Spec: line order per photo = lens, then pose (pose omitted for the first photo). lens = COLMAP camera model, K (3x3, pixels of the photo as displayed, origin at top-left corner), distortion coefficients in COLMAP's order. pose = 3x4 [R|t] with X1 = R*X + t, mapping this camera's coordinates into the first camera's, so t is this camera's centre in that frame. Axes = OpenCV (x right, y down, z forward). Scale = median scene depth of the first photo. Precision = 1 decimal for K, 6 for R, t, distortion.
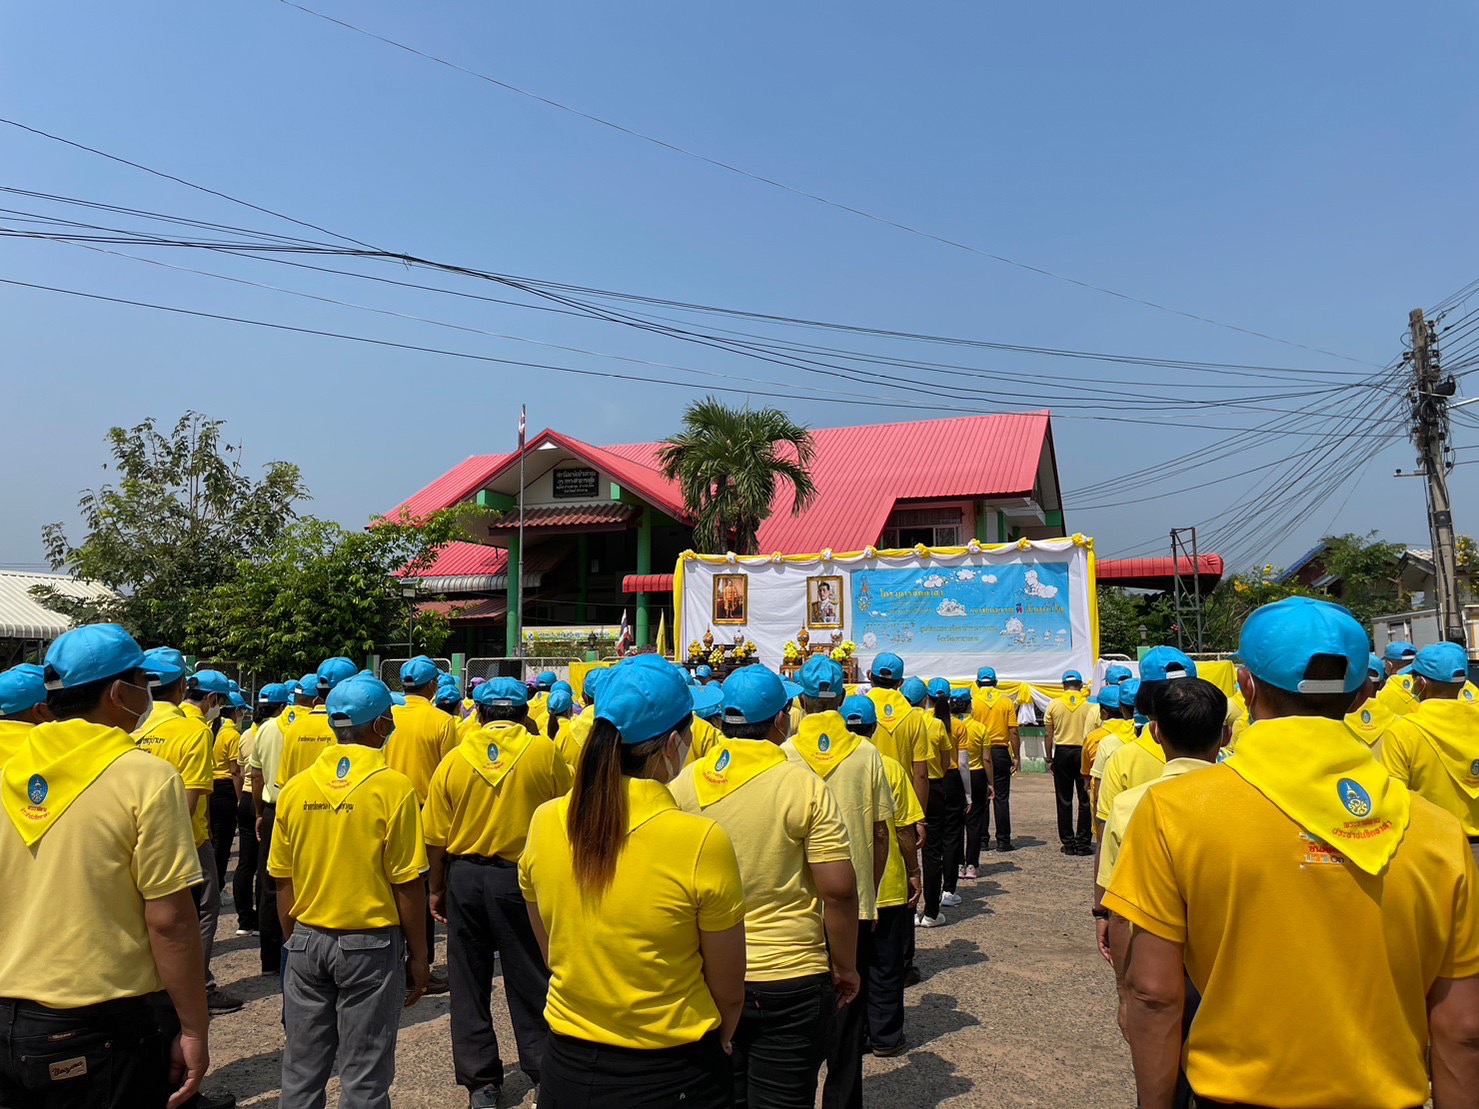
lens RADIAL K [[1119.8, 0, 732.5], [0, 1119.8, 538.1], [0, 0, 1]] dist [0.110146, -0.160170]
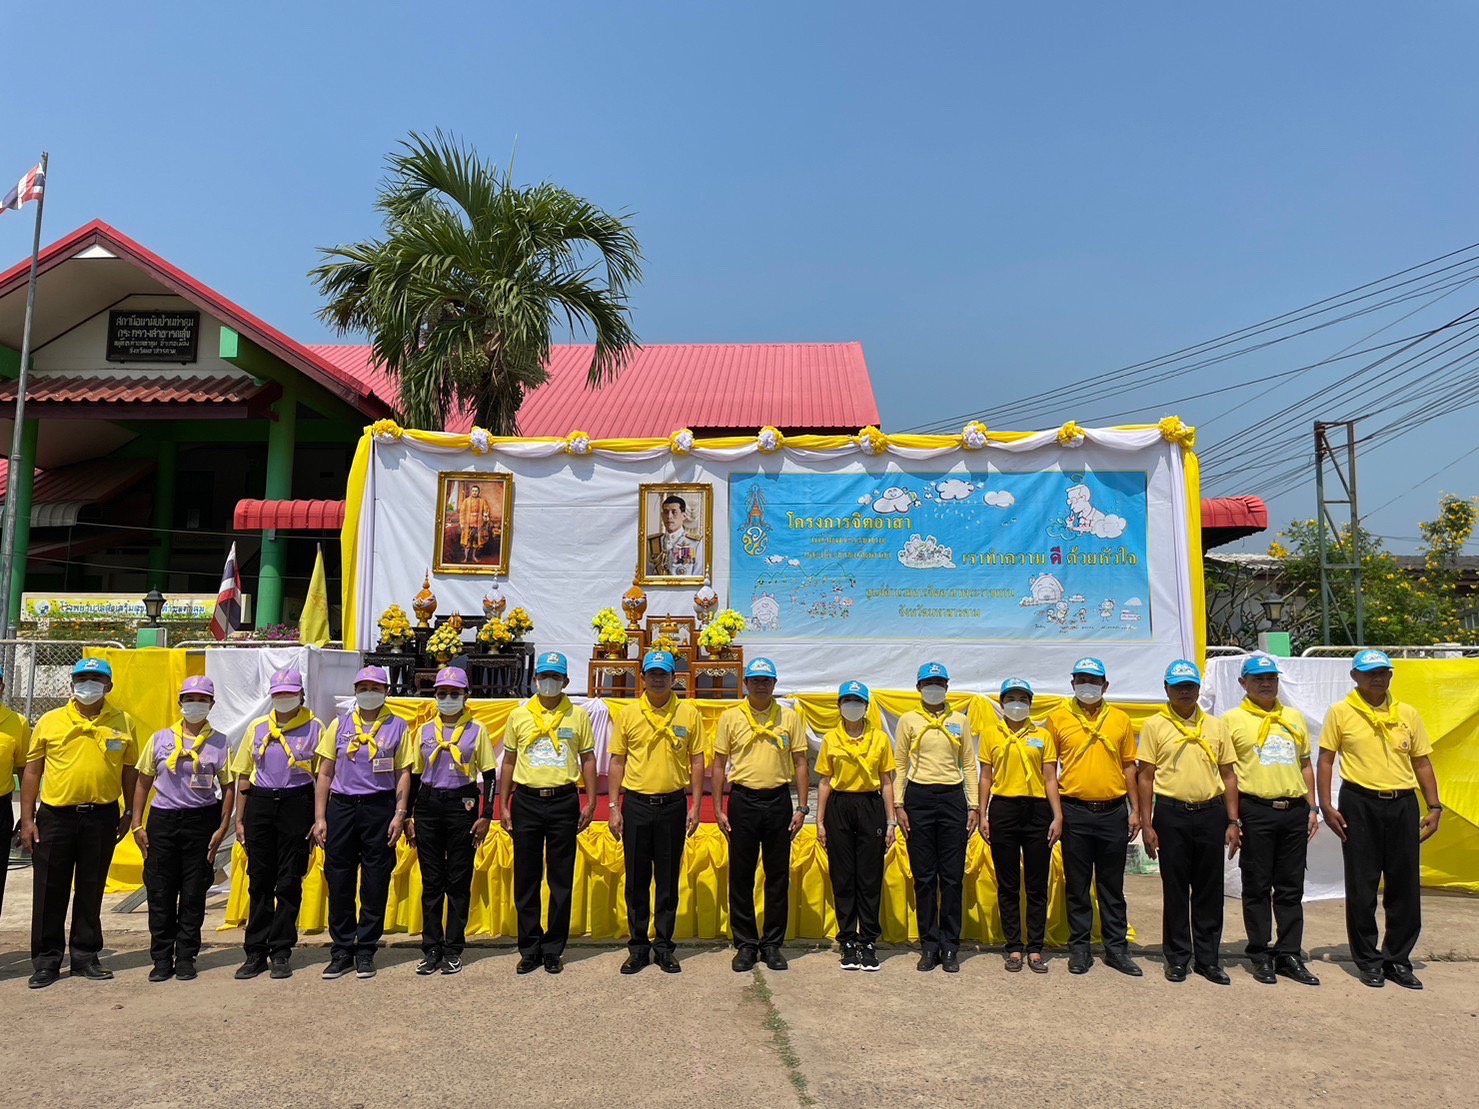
lens RADIAL K [[1119.8, 0, 732.5], [0, 1119.8, 538.1], [0, 0, 1]] dist [0.110146, -0.160170]
pose [[0.952015, 0.050371, 0.301877, -0.043437], [-0.045920, 0.998707, -0.021828, 0.067607], [-0.302586, 0.006919, 0.953097, 0.512841]]
